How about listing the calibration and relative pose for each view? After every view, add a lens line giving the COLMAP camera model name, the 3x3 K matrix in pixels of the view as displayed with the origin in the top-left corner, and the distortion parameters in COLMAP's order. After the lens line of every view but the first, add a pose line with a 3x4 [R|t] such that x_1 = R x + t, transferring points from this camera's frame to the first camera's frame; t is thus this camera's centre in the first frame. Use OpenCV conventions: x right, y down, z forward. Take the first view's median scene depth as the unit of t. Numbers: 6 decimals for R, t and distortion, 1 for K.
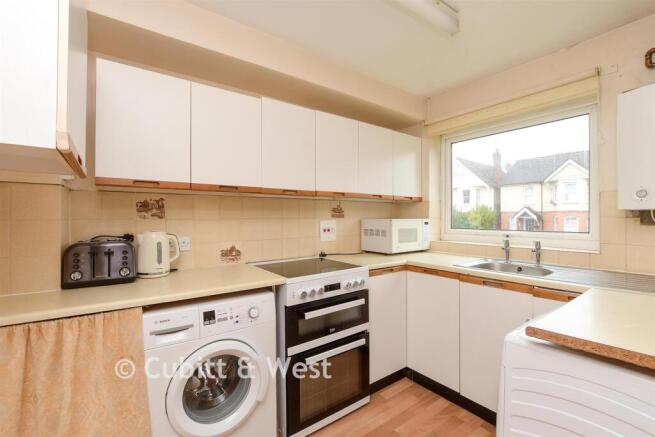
lens RADIAL K [[288.7, 0, 327.5], [0, 288.7, 218.5], [0, 0, 1]] dist [0.000105, 0.000052]
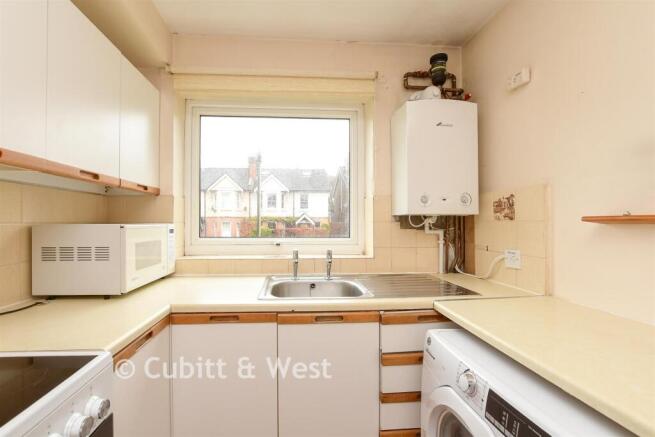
lens RADIAL K [[308.6, 0, 327.5], [0, 308.6, 218.5], [0, 0, 1]] dist [-0.001125, -0.000132]
pose [[0.544041, 0.013893, 0.838943, -0.030248], [0.001037, 0.999851, -0.017230, 0.001633], [-0.839058, 0.010244, 0.543946, 0.392204]]
